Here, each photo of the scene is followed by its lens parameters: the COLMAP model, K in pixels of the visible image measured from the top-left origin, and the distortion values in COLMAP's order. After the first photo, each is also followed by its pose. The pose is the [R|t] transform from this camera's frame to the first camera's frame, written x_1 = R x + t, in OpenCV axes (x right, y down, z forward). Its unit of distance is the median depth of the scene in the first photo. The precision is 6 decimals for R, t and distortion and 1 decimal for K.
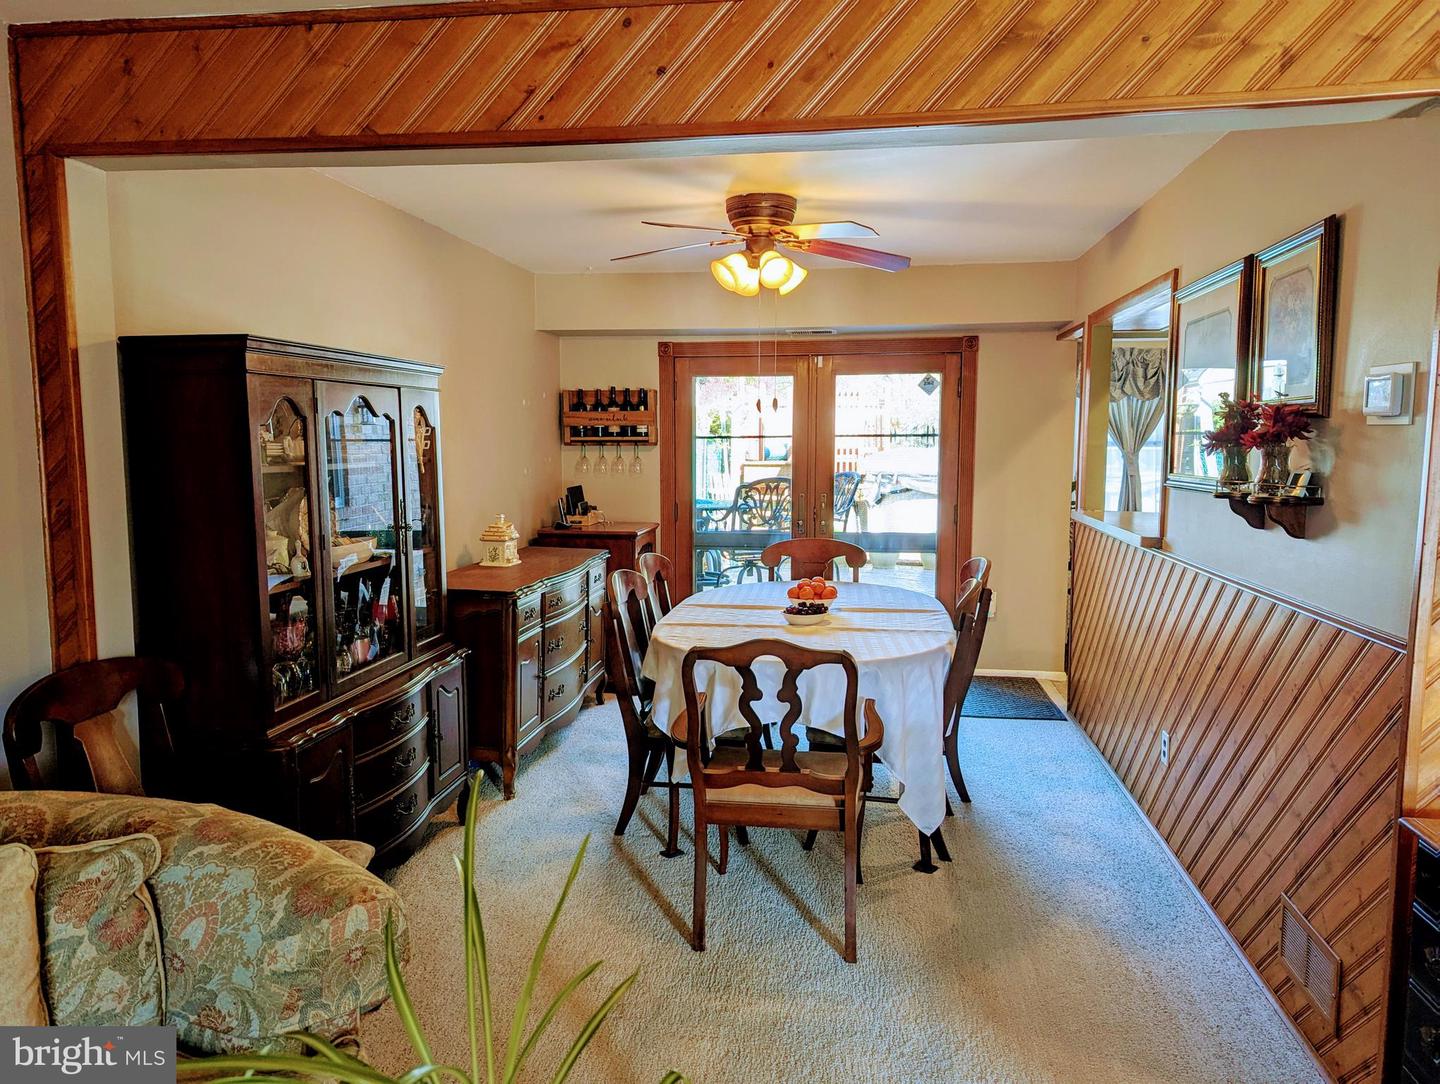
lens RADIAL K [[1009.8, 0, 721.7], [0, 1009.8, 541.2], [0, 0, 1]] dist [0.001399, 0.000032]
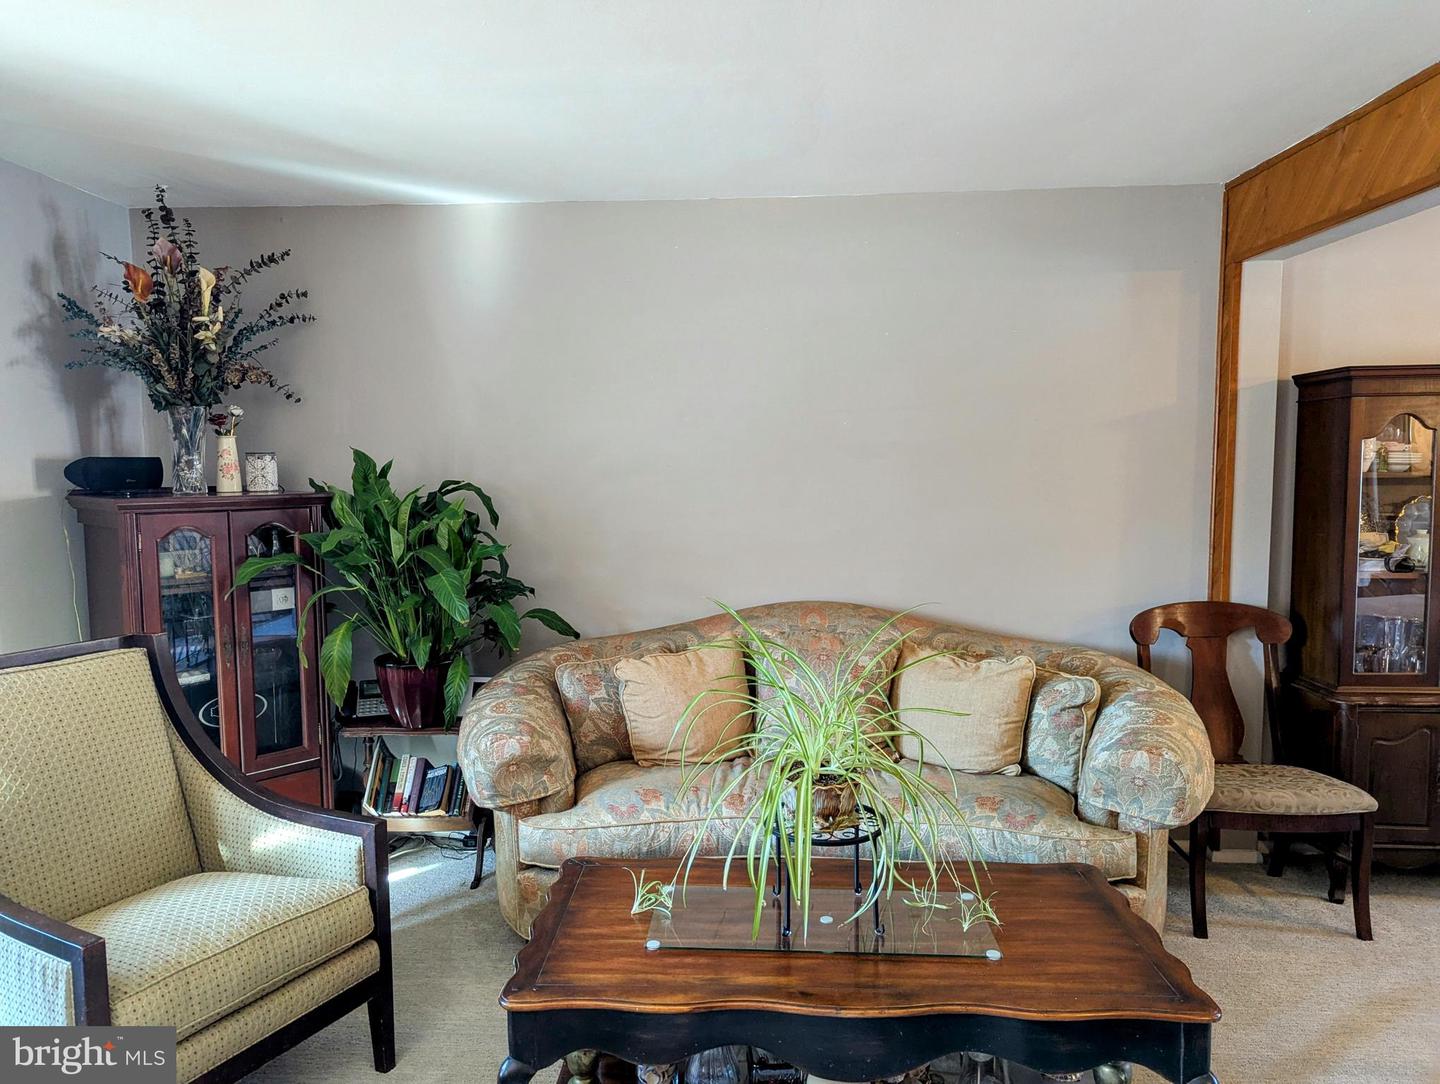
lens RADIAL K [[1009.8, 0, 722.4], [0, 1009.8, 544.6], [0, 0, 1]] dist [0.001399, 0.000032]
pose [[0.089067, 0.081865, -0.992656, 0.809677], [-0.088844, 0.993297, 0.073947, -0.008785], [0.992055, 0.081605, 0.095743, 0.135438]]
